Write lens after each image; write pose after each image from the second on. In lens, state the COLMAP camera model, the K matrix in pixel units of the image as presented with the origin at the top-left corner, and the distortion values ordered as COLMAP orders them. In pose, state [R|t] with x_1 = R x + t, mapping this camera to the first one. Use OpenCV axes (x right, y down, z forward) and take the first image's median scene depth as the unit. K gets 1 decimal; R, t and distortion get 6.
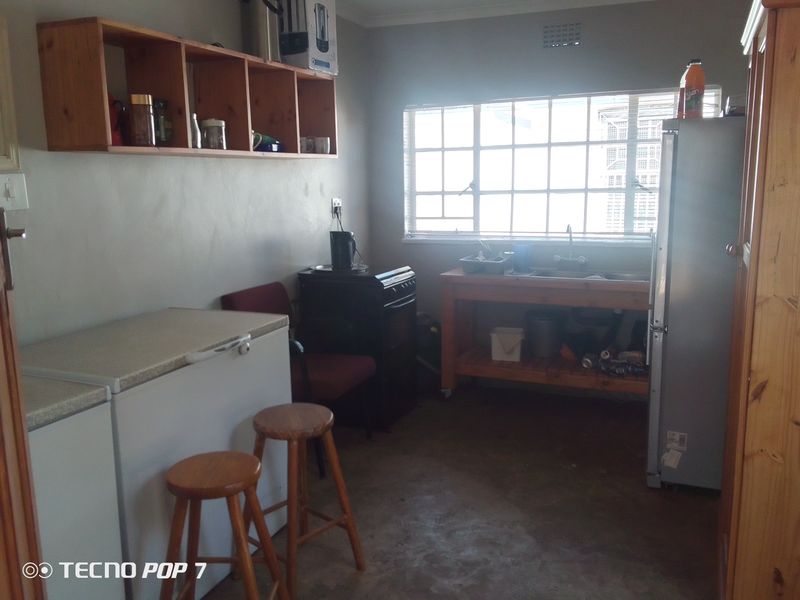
lens RADIAL K [[669.1, 0, 400.0], [0, 669.1, 300.0], [0, 0, 1]] dist [0.113051, -0.224359]
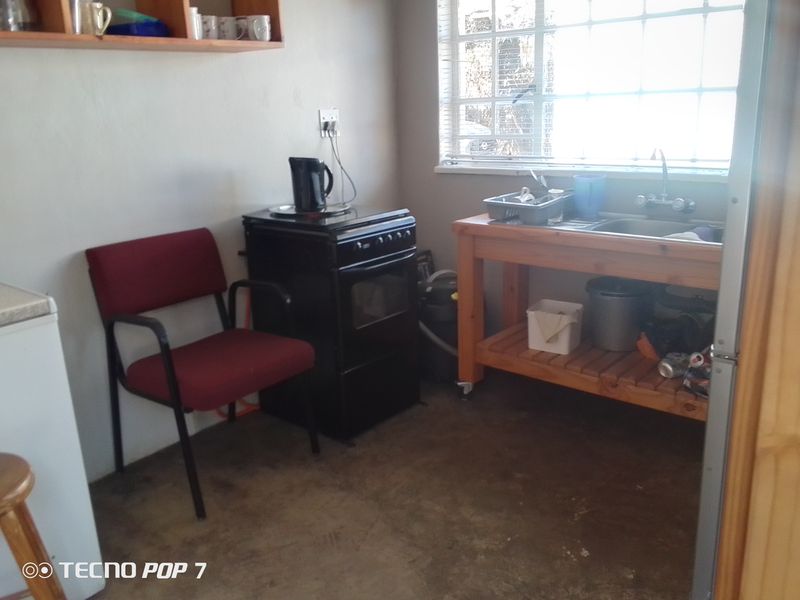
lens RADIAL K [[669.1, 0, 400.0], [0, 669.1, 300.0], [0, 0, 1]] dist [0.113051, -0.224359]
pose [[0.957721, 0.061613, -0.281024, 0.202609], [-0.028846, 0.992442, 0.119279, -0.038125], [0.286249, -0.106130, 0.952259, 0.314598]]
